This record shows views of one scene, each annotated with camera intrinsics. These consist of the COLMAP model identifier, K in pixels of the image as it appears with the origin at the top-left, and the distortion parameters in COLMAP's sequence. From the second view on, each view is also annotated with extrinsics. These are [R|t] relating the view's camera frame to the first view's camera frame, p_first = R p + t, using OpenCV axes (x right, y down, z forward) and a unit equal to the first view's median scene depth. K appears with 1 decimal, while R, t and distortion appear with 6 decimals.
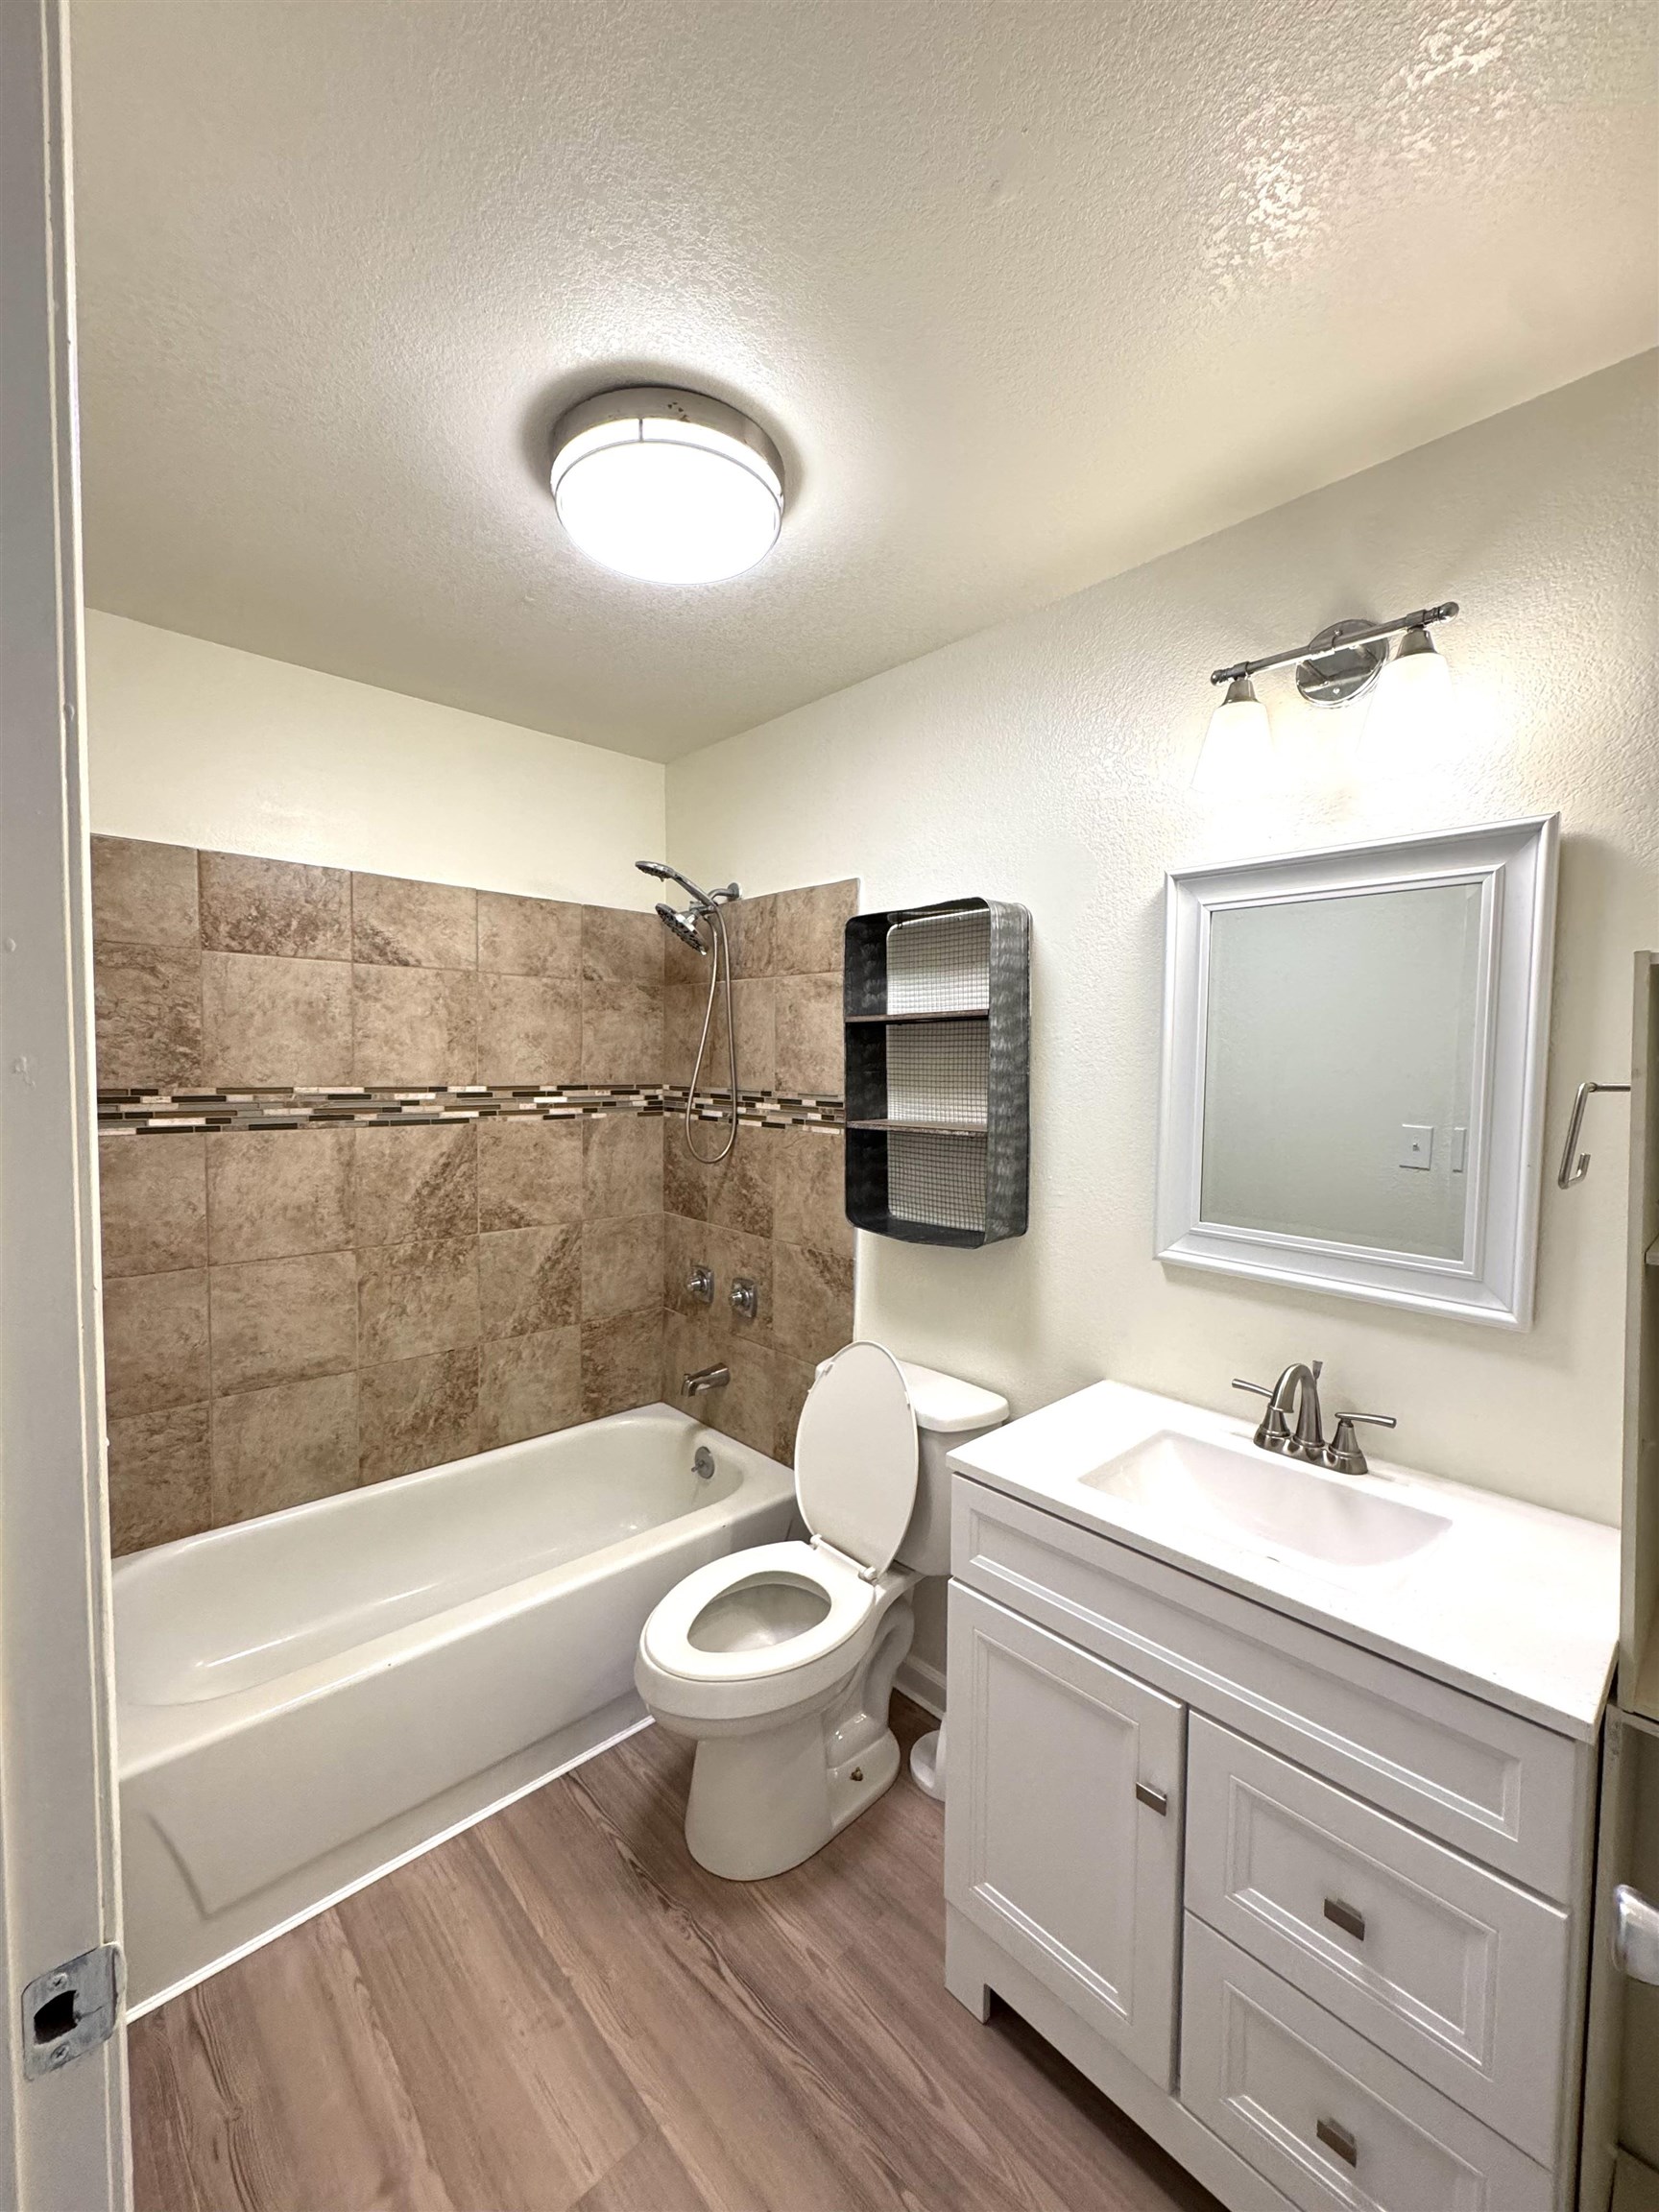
lens RADIAL K [[884.9, 0, 829.8], [0, 884.9, 1105.7], [0, 0, 1]] dist [-0.002144, 0.000212]
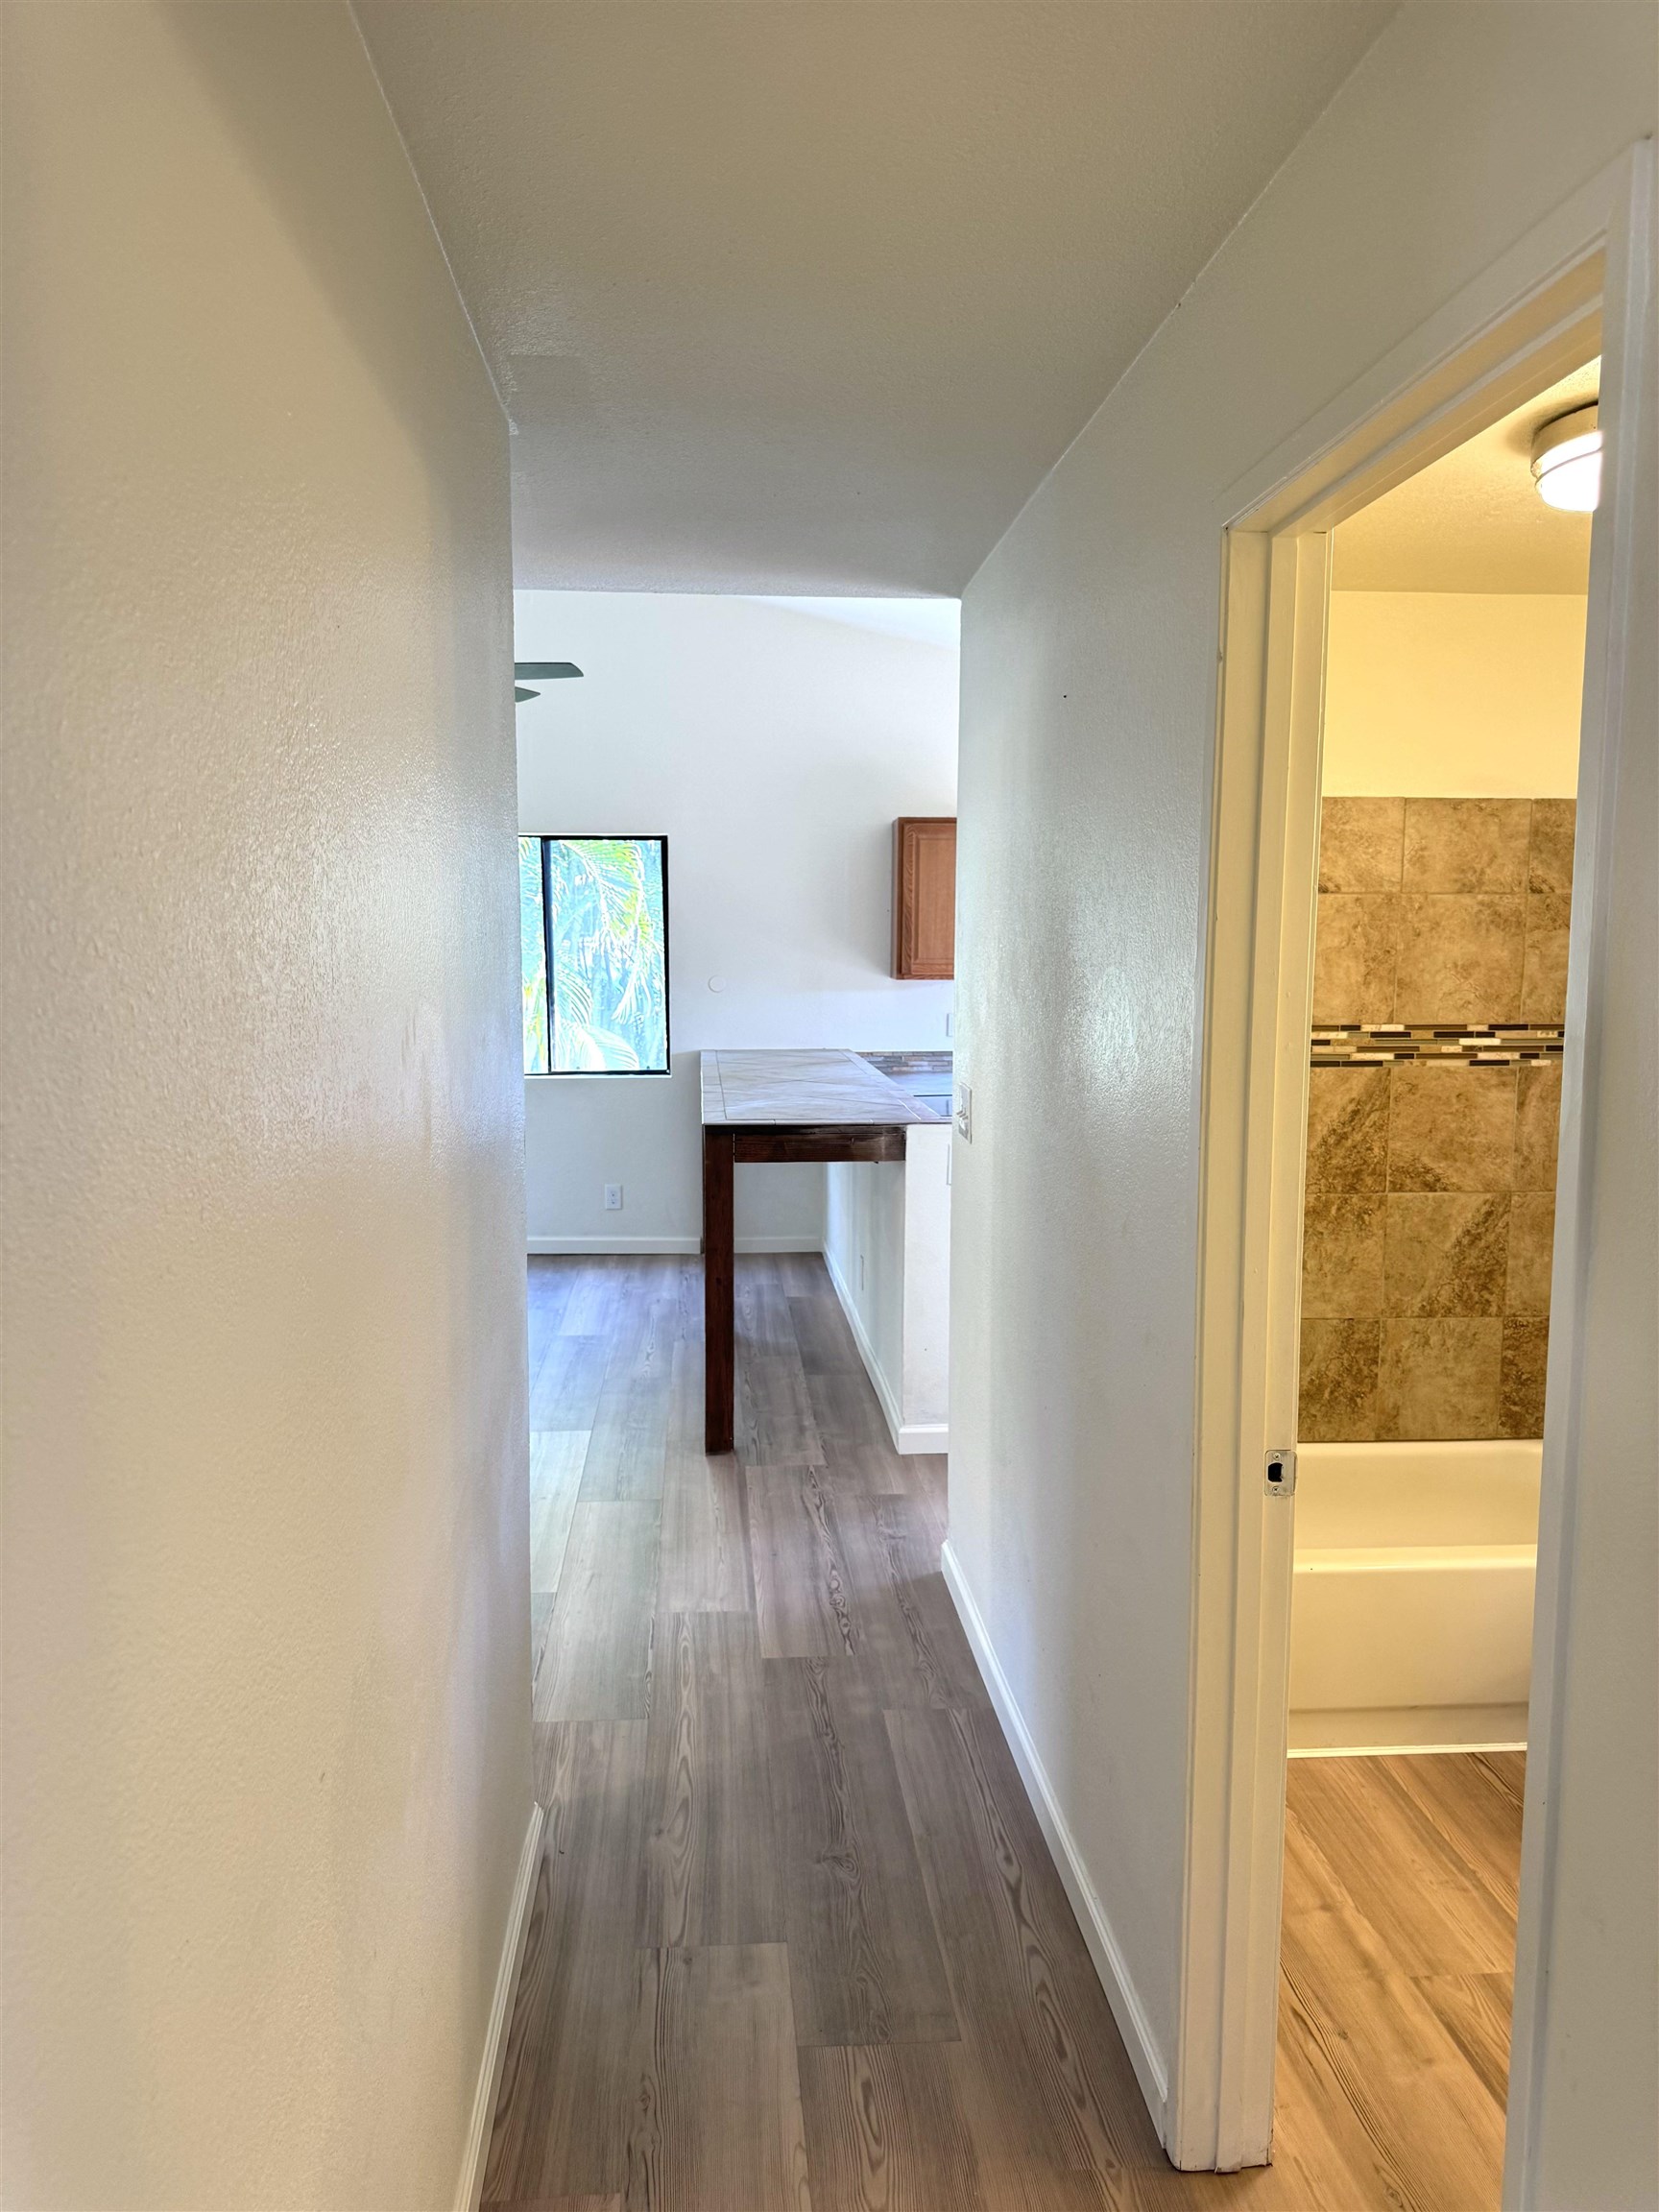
lens RADIAL K [[1527.2, 0, 836.4], [0, 1527.2, 1102.8], [0, 0, 1]] dist [0.018967, -0.011777]
pose [[0.776752, 0.058517, -0.627082, 0.121933], [-0.023847, 0.997693, 0.063562, -0.027069], [0.629355, -0.034418, 0.776355, -0.506174]]
